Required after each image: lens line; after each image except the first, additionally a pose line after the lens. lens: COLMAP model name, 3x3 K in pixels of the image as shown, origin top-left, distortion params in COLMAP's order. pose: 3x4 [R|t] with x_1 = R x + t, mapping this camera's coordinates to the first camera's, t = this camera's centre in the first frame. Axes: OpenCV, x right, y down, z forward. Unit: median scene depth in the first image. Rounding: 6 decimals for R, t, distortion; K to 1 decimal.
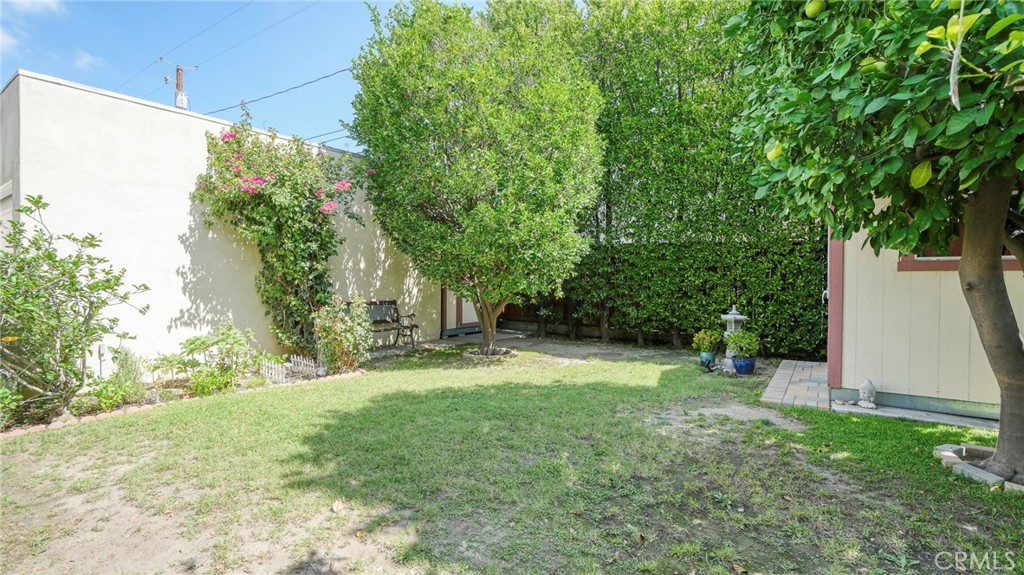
lens RADIAL K [[488.1, 0, 512.0], [0, 488.1, 287.5], [0, 0, 1]] dist [-0.001241, 0.000004]
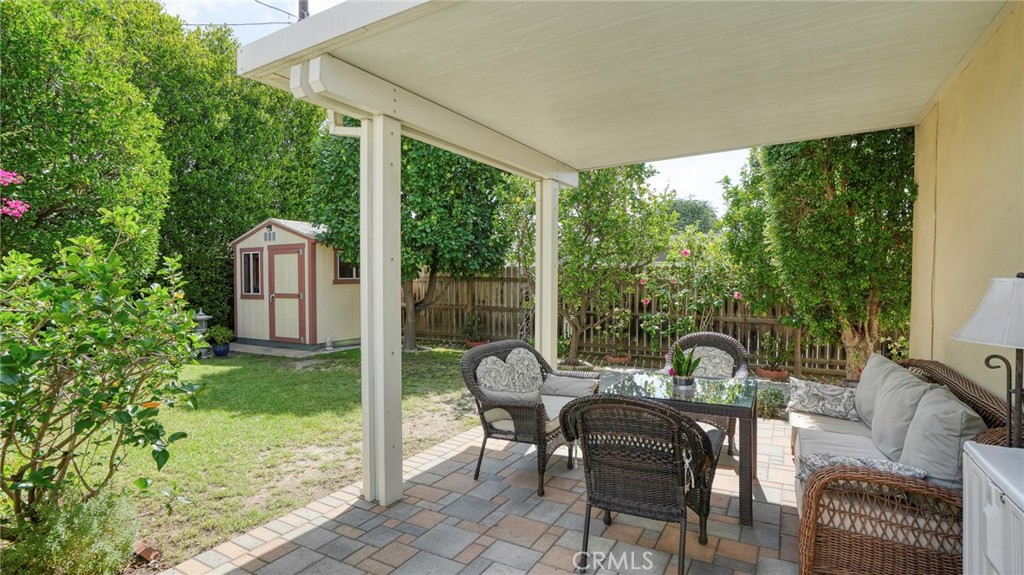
lens RADIAL K [[496.8, 0, 512.0], [0, 496.8, 287.5], [0, 0, 1]] dist [0.000146, 0.000211]
pose [[-0.067684, -0.029077, 0.997283, -1.447598], [0.014001, 0.999449, 0.030090, -0.075960], [-0.997609, 0.015999, -0.067240, 0.368417]]
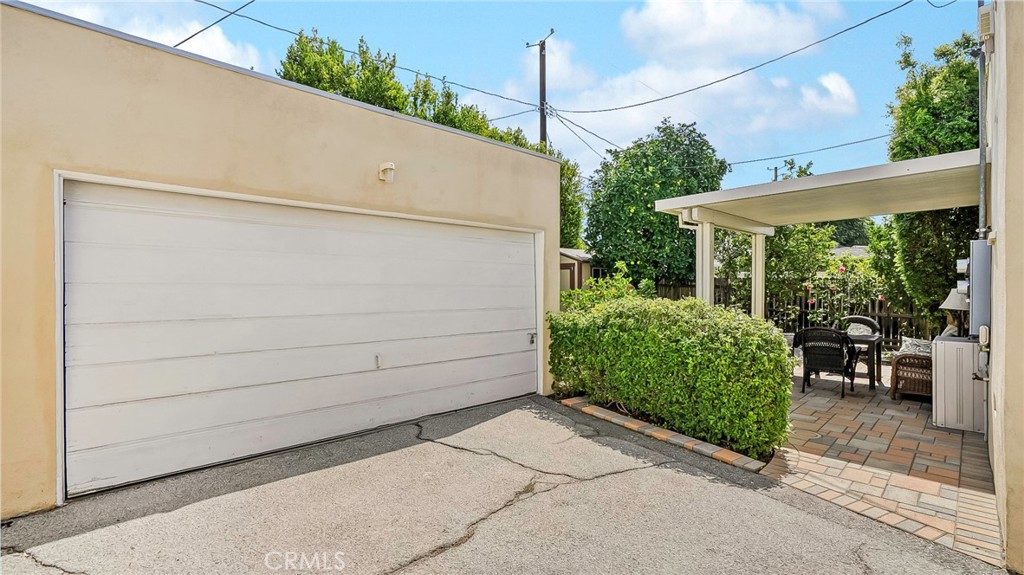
lens RADIAL K [[488.1, 0, 512.0], [0, 488.1, 287.5], [0, 0, 1]] dist [-0.001241, 0.000004]
pose [[0.183277, -0.019849, 0.982861, -2.734064], [0.012203, 0.999765, 0.017915, -0.111021], [-0.982986, 0.008710, 0.183476, 0.940807]]
